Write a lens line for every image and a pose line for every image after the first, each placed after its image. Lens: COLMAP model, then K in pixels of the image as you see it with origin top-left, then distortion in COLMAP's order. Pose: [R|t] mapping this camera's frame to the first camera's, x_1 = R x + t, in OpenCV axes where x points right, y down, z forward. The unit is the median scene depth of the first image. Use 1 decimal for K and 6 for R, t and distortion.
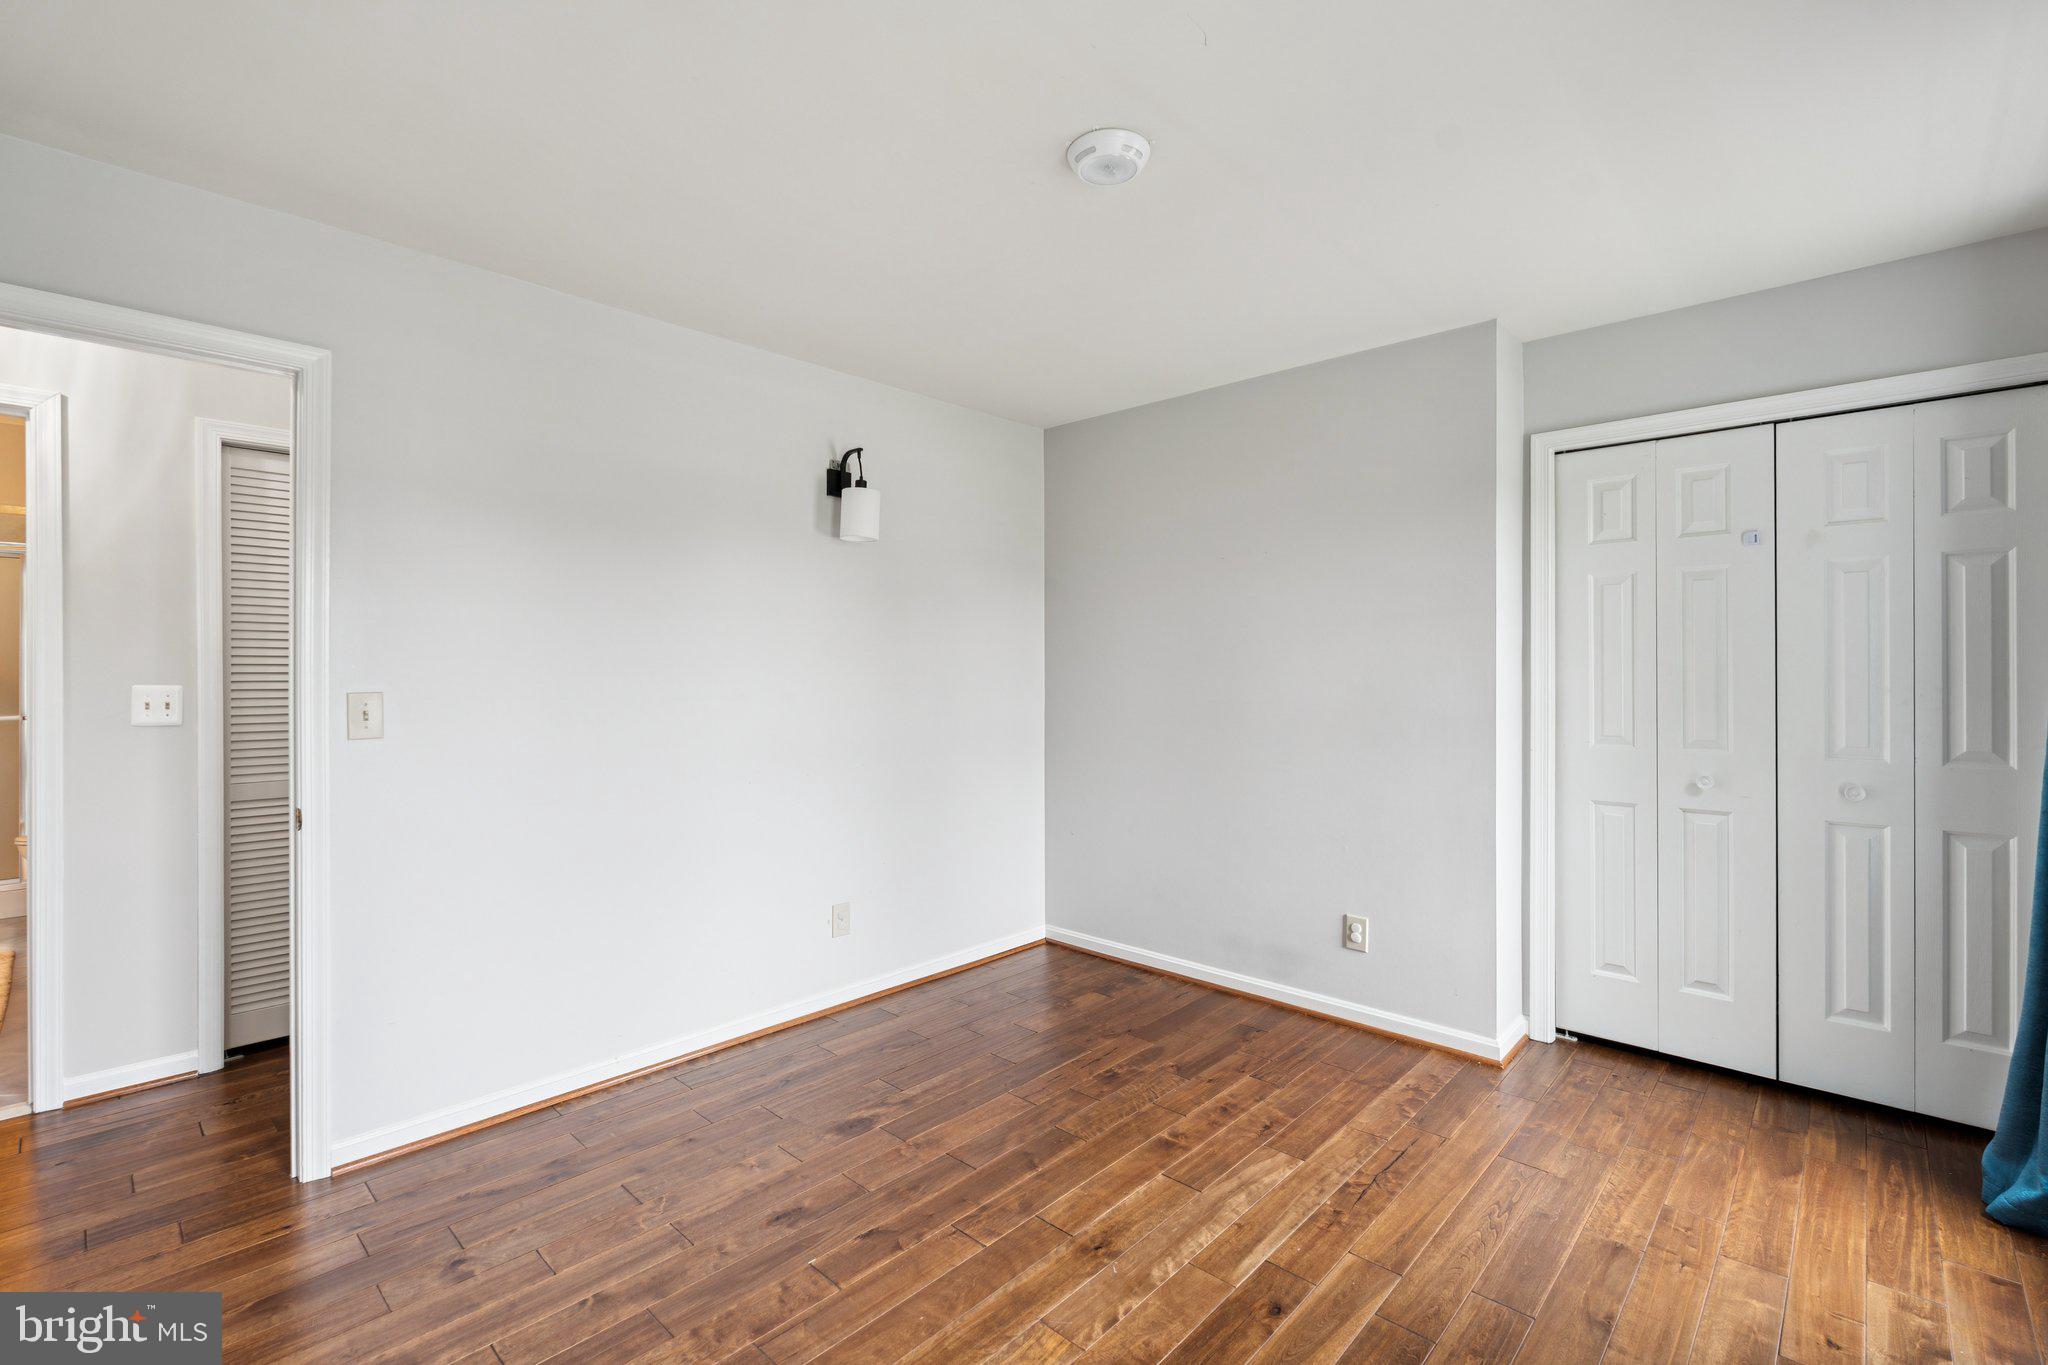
lens RADIAL K [[912.5, 0, 1040.6], [0, 912.5, 673.0], [0, 0, 1]] dist [-0.004462, -0.000293]
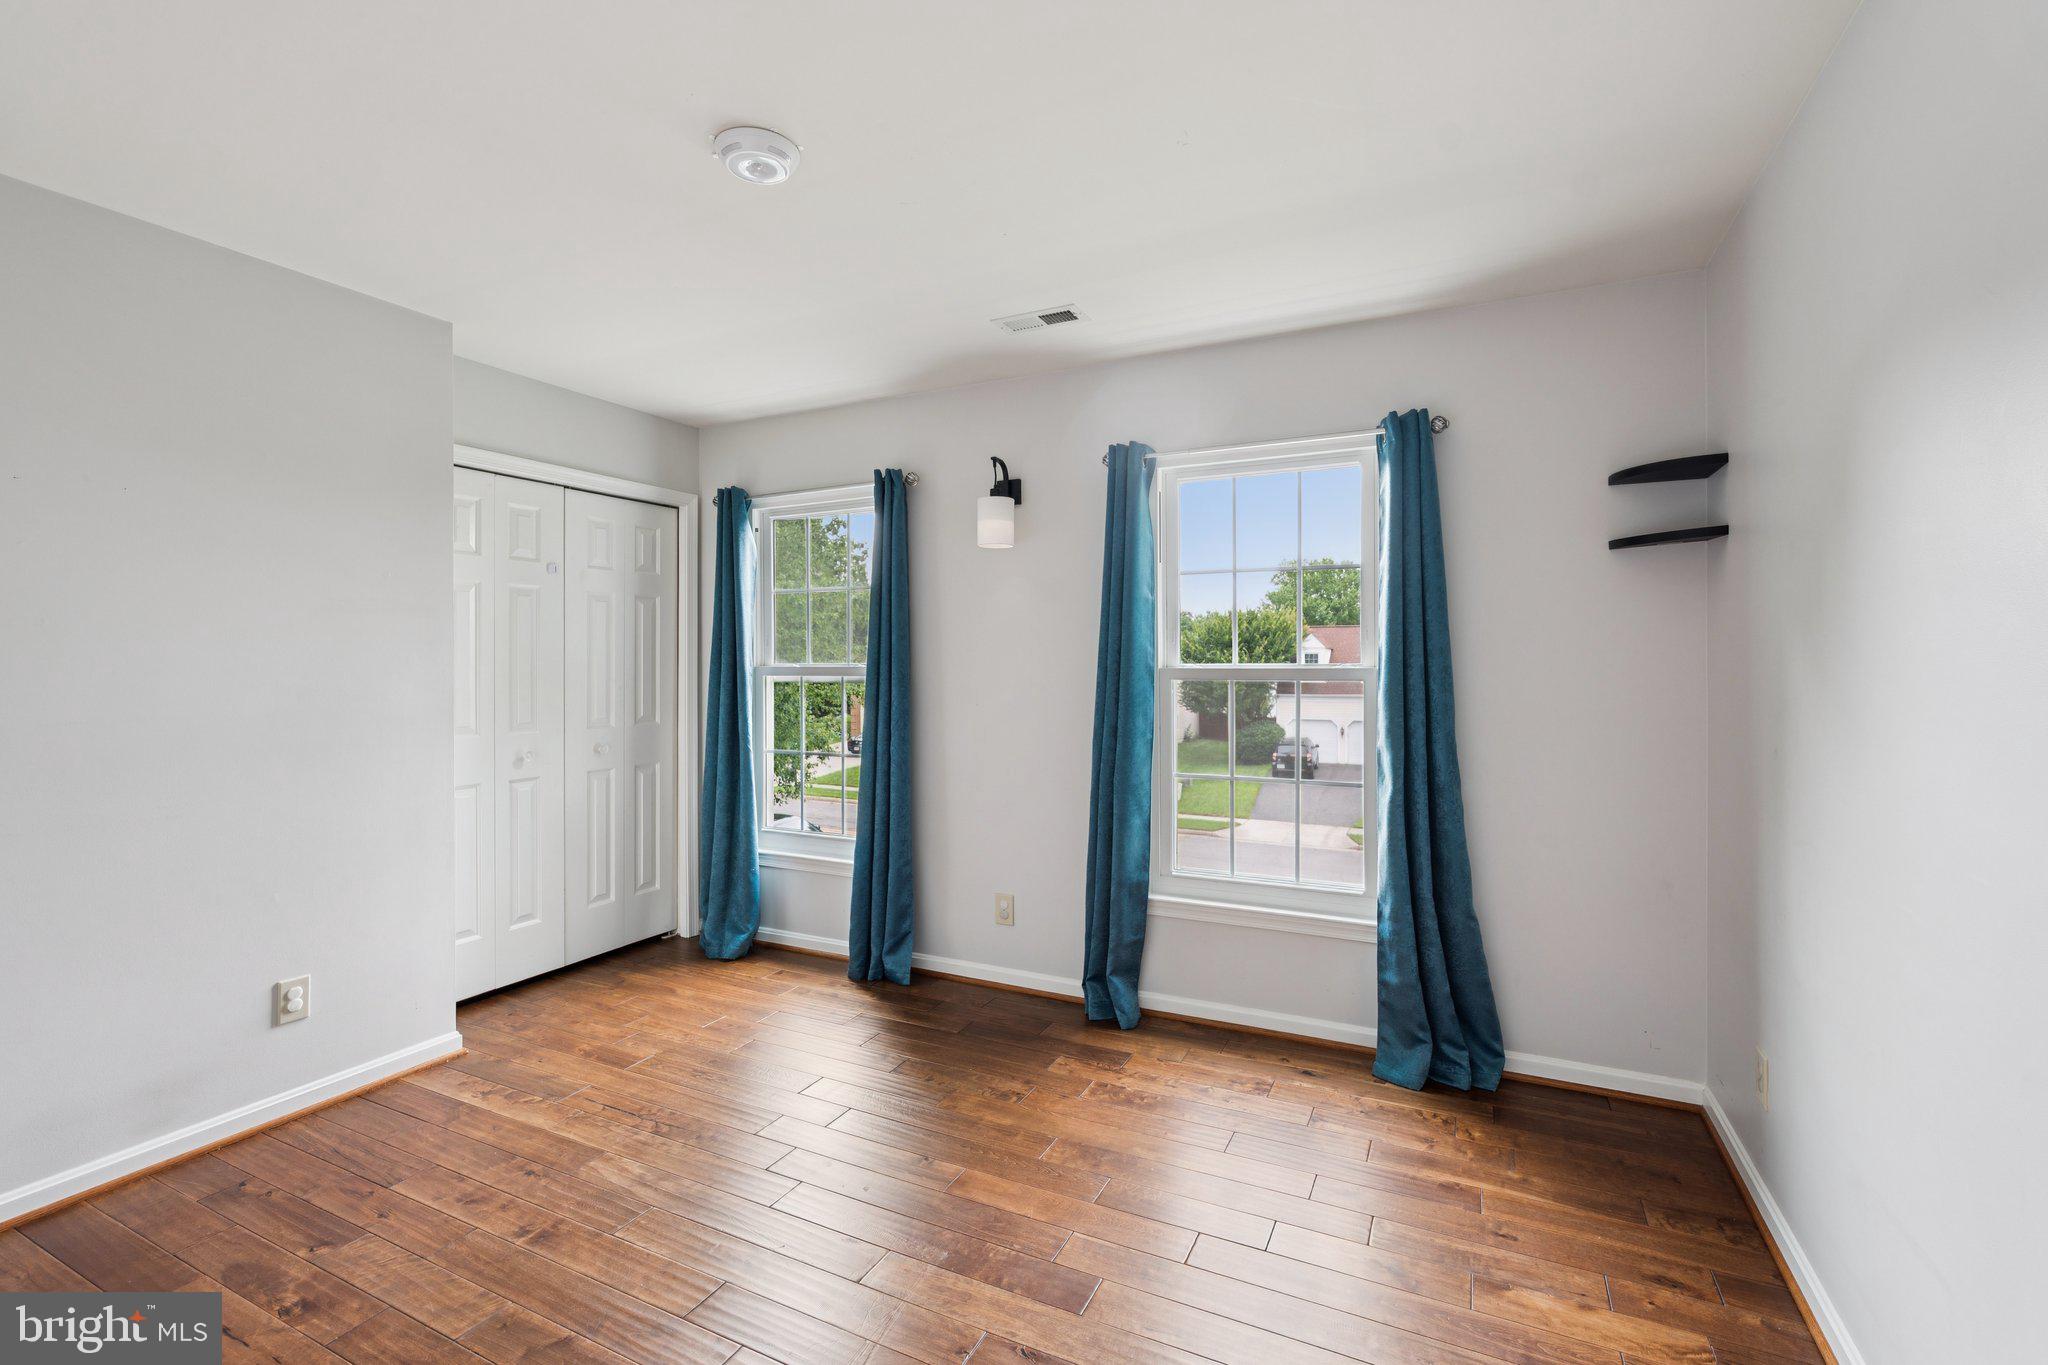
lens RADIAL K [[912.5, 0, 1023.7], [0, 912.5, 665.2], [0, 0, 1]] dist [-0.004462, -0.000293]
pose [[-0.291236, -0.000857, 0.956651, -0.731499], [0.002292, 0.999996, 0.001594, -0.007389], [-0.956648, 0.002657, -0.291233, 0.761173]]
